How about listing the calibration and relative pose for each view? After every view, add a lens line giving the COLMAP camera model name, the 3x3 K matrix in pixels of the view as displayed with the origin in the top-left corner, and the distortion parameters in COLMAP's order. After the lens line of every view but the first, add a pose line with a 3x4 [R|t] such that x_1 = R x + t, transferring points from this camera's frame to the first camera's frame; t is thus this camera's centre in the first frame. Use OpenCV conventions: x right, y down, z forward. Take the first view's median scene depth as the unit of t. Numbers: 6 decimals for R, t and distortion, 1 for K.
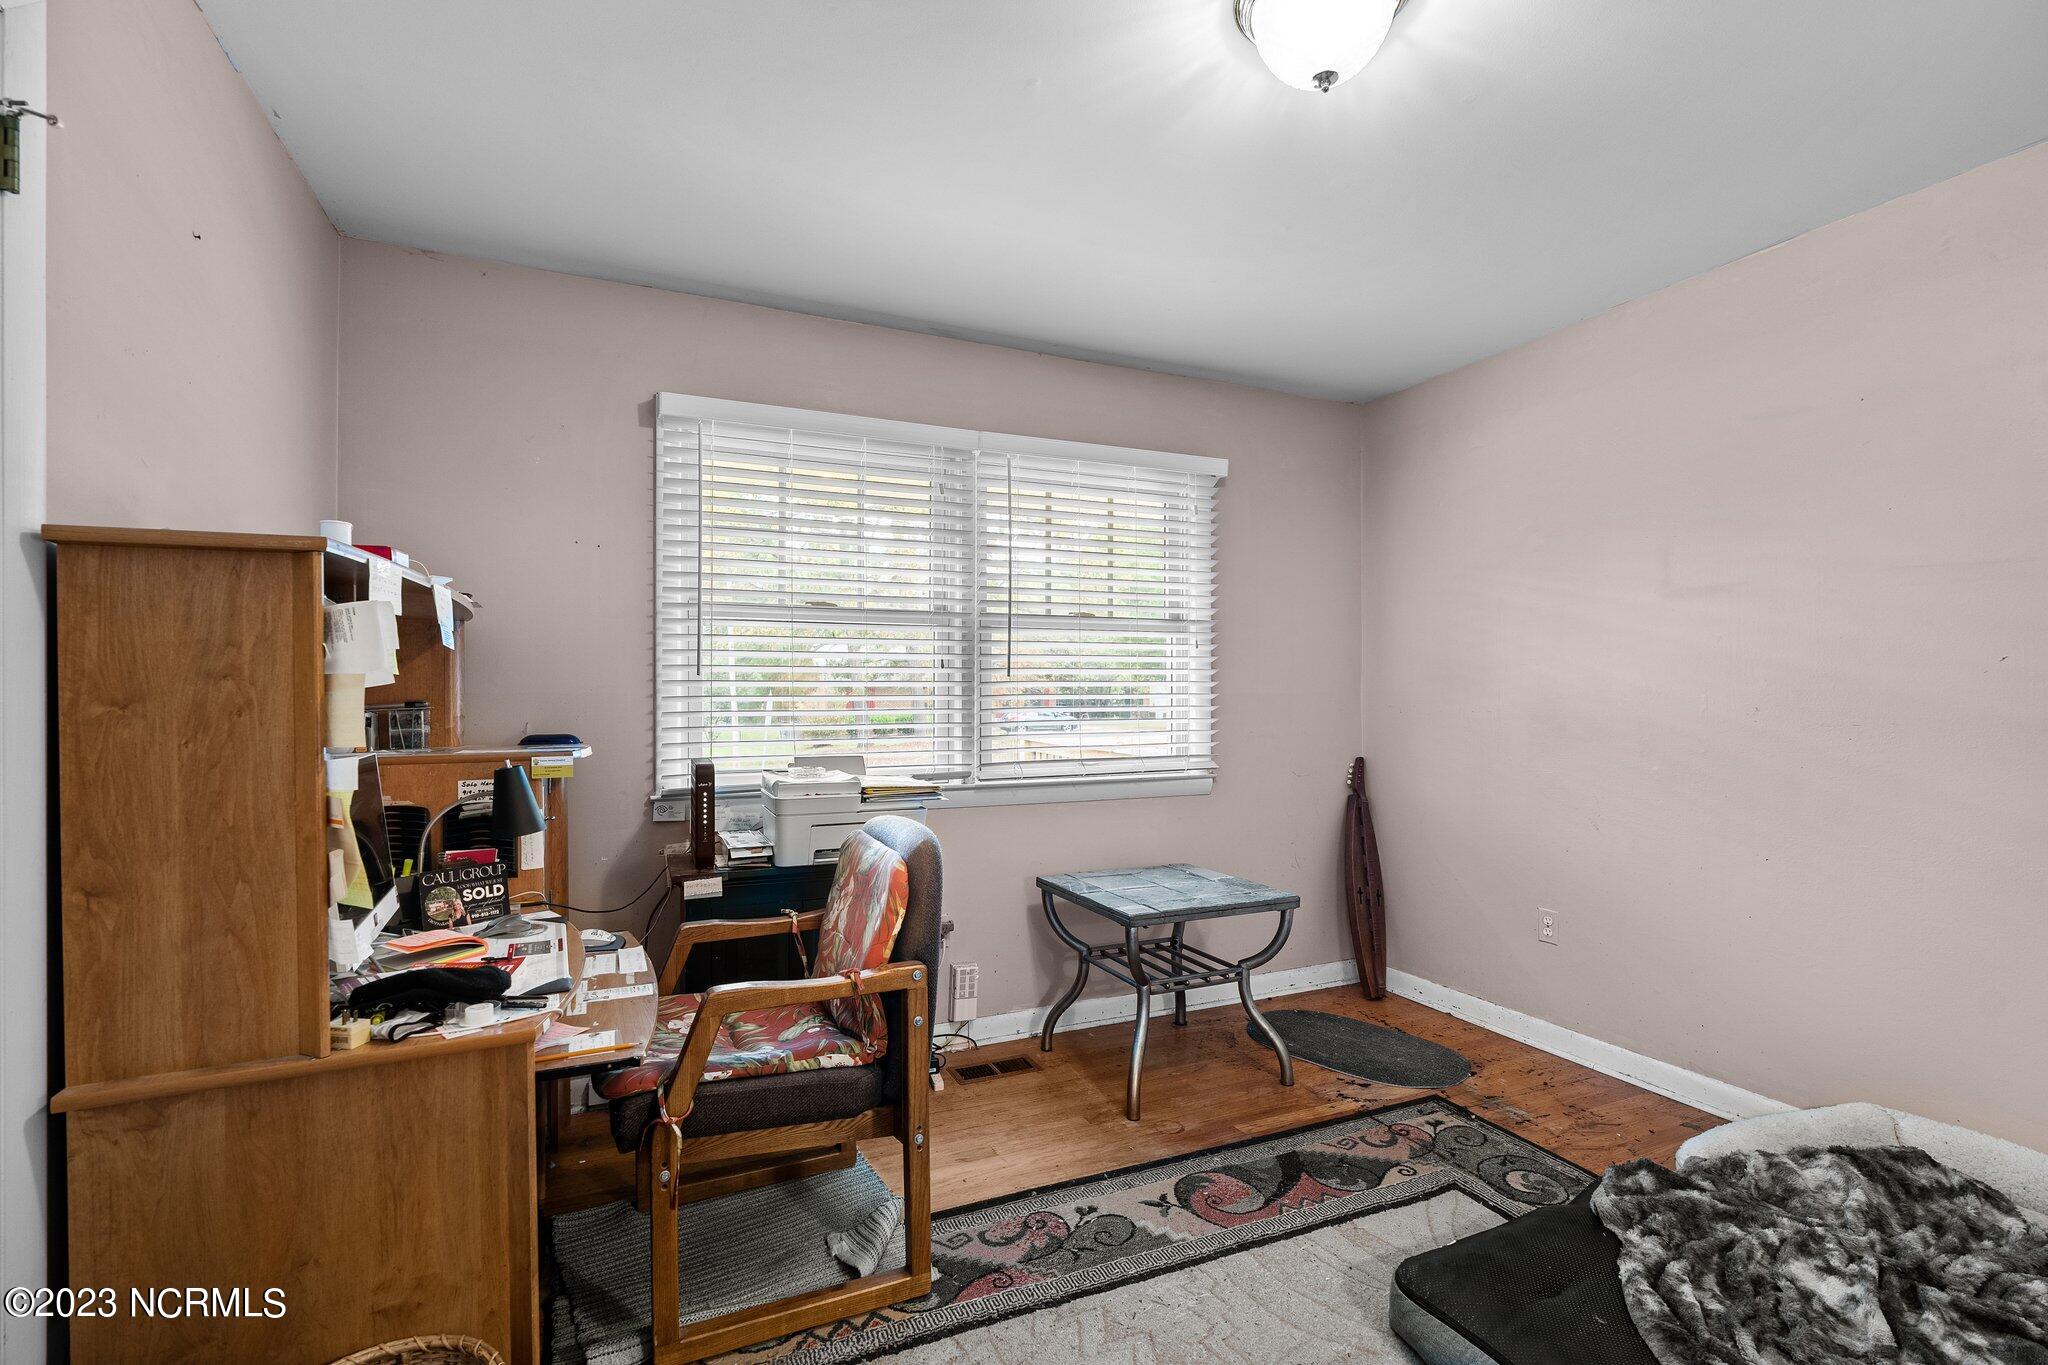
lens RADIAL K [[914.9, 0, 1025.1], [0, 914.9, 691.8], [0, 0, 1]] dist [-0.009144, 0.001974]
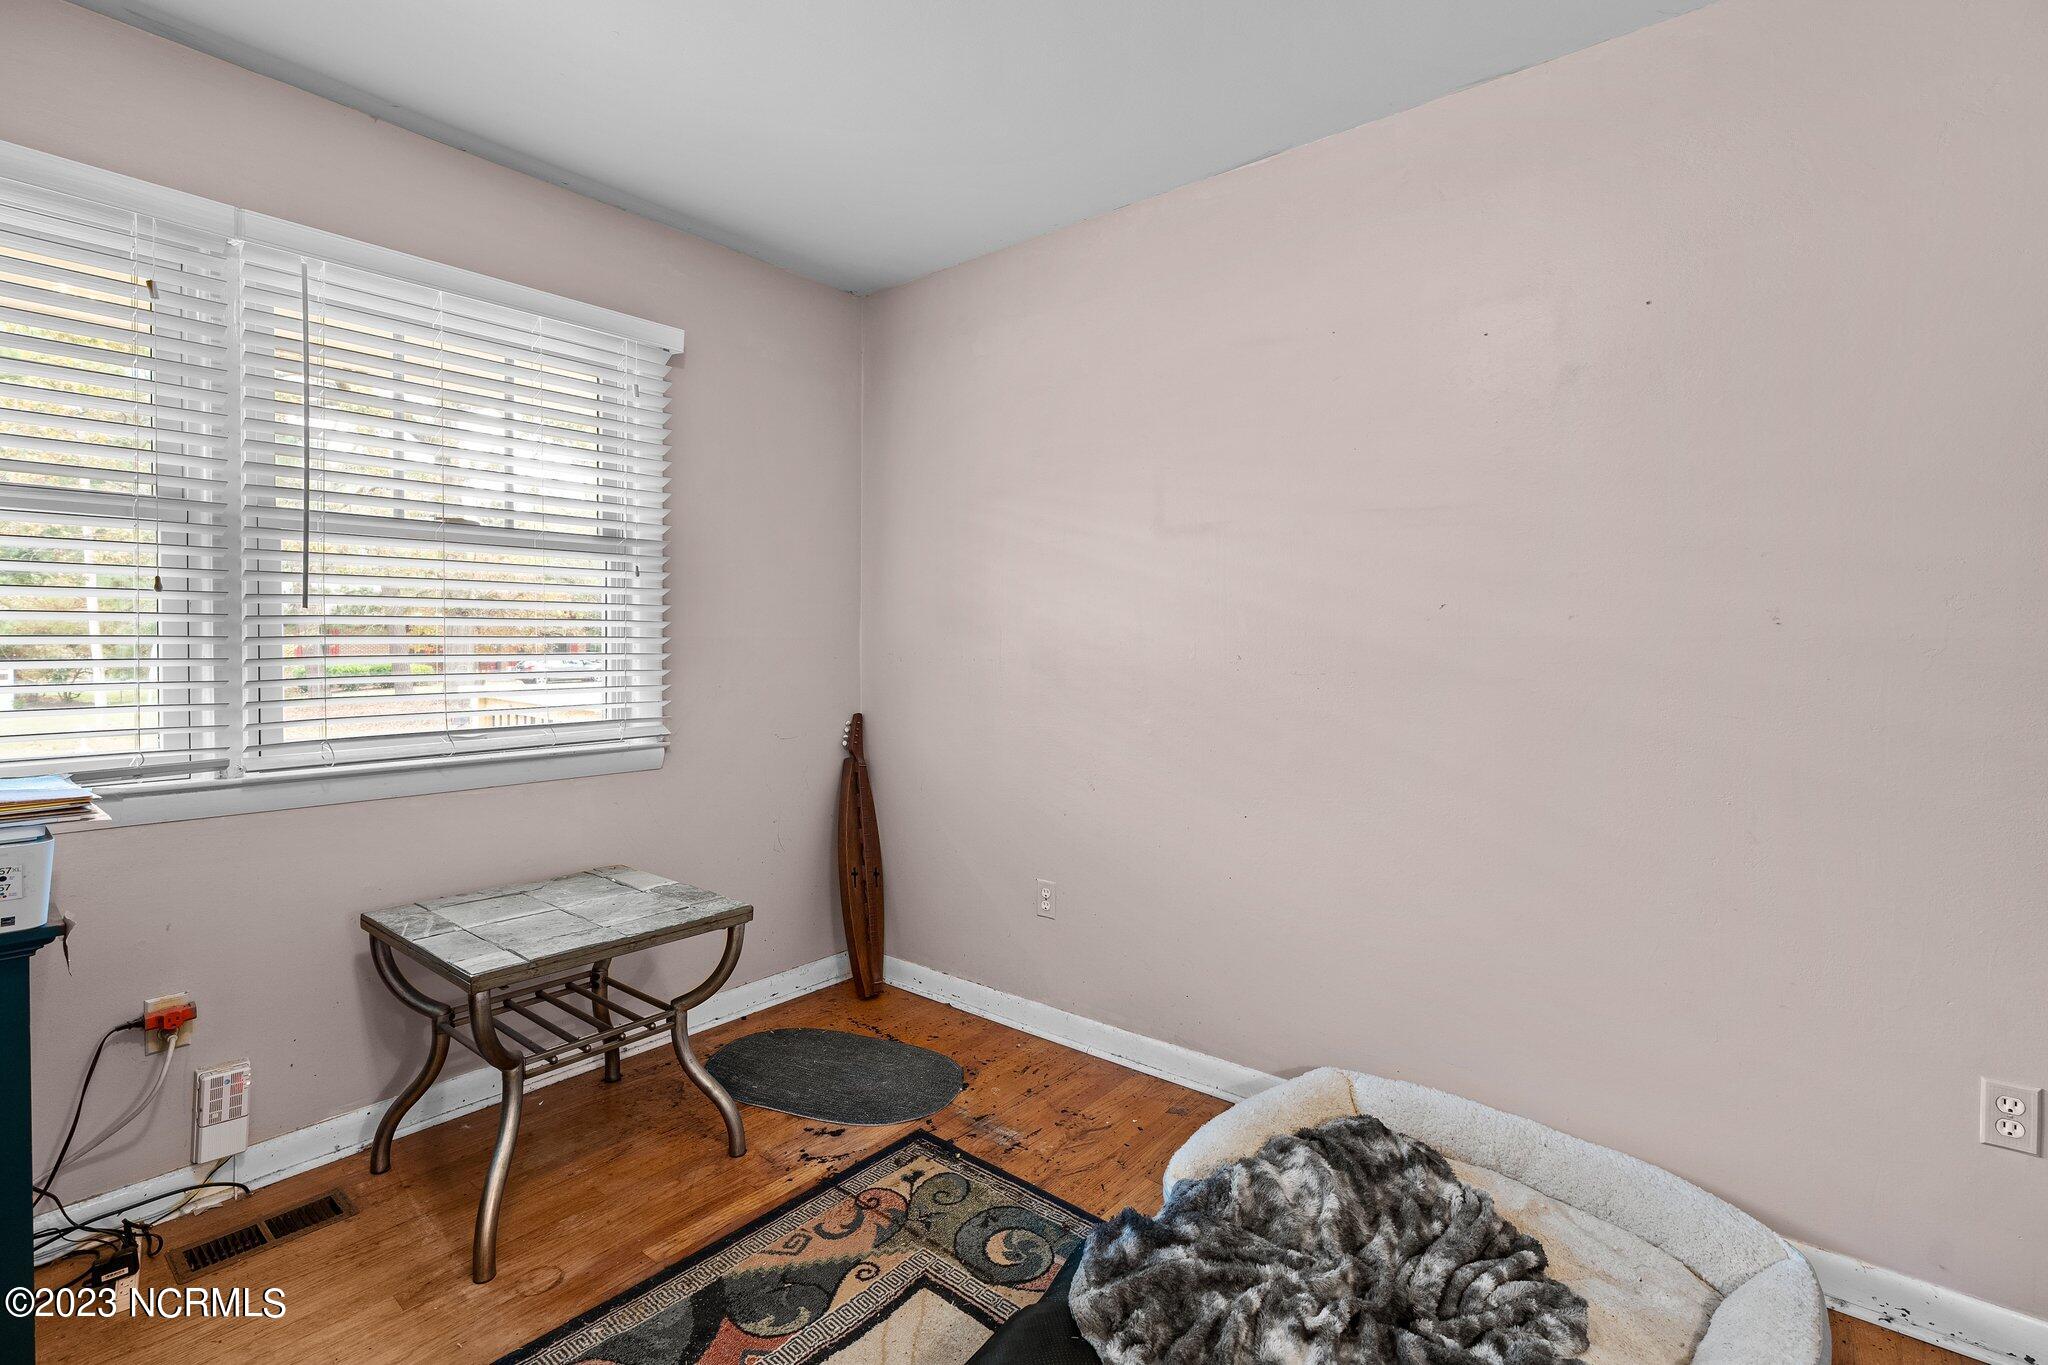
lens RADIAL K [[941.9, 0, 1018.6], [0, 941.9, 660.3], [0, 0, 1]] dist [-0.000571, 0.000406]
pose [[0.892554, -0.003050, 0.450930, 0.145997], [-0.008236, 0.999700, 0.023064, 0.000851], [-0.450865, -0.024299, 0.892261, 0.210256]]
